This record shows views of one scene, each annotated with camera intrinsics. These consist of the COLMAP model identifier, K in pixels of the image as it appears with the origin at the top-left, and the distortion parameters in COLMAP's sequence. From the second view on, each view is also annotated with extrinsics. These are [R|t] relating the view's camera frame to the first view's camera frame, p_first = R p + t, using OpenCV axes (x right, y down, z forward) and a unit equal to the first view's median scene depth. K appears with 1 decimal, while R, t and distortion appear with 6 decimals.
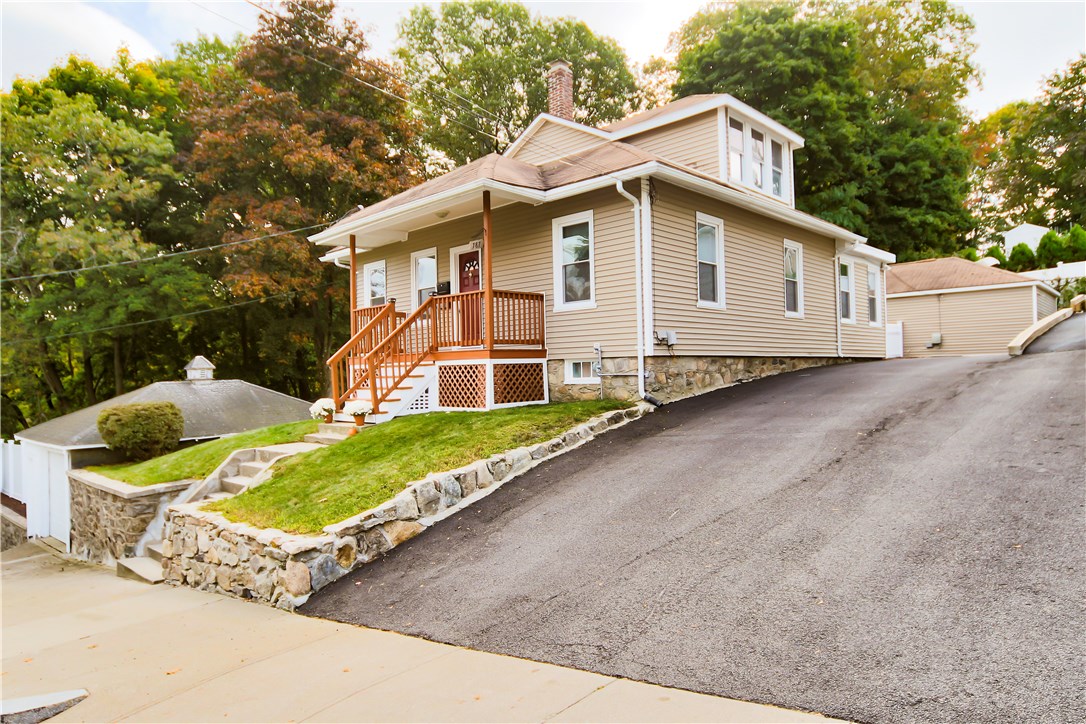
lens RADIAL K [[676.2, 0, 543.0], [0, 676.2, 362.0], [0, 0, 1]] dist [-0.005709, 0.001087]
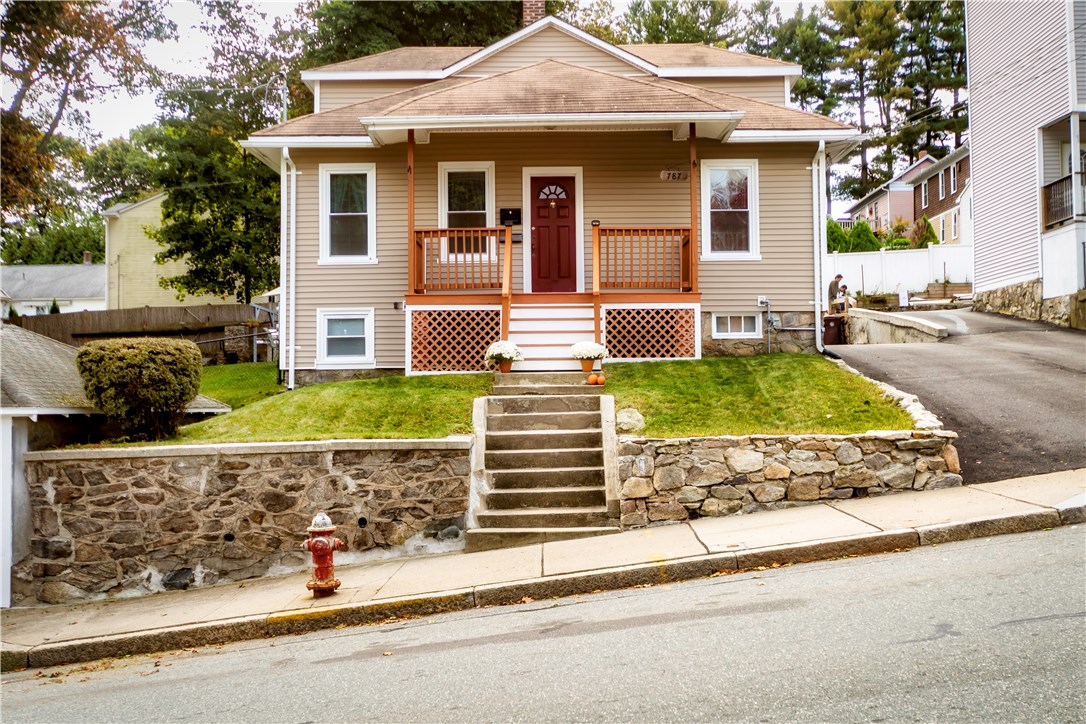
lens RADIAL K [[1128.1, 0, 543.0], [0, 1128.1, 362.0], [0, 0, 1]] dist [0.002110, 0.002328]
pose [[0.723821, 0.043748, 0.688599, -1.197001], [-0.020485, 0.998911, -0.041930, 0.133751], [-0.689683, 0.016244, 0.723929, 0.042244]]
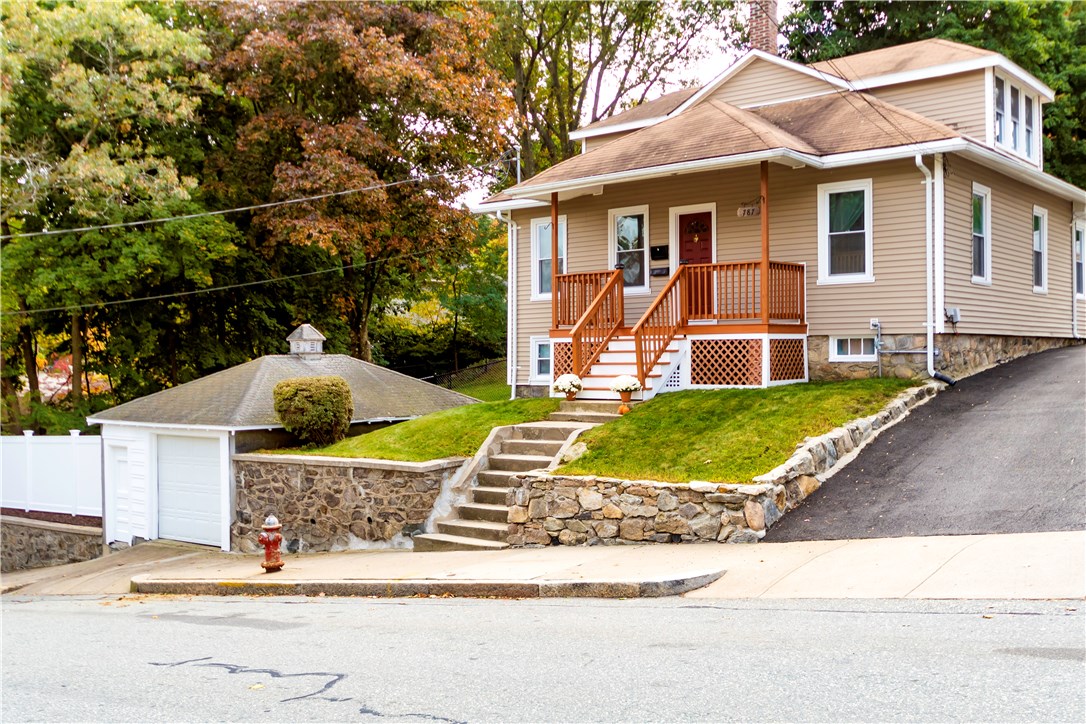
lens RADIAL K [[1068.6, 0, 543.0], [0, 1068.6, 362.0], [0, 0, 1]] dist [0.006302, 0.004052]
pose [[0.997312, 0.014114, 0.071904, -0.470474], [-0.015546, 0.999691, 0.019395, 0.010414], [-0.071608, -0.020461, 0.997223, -0.451022]]
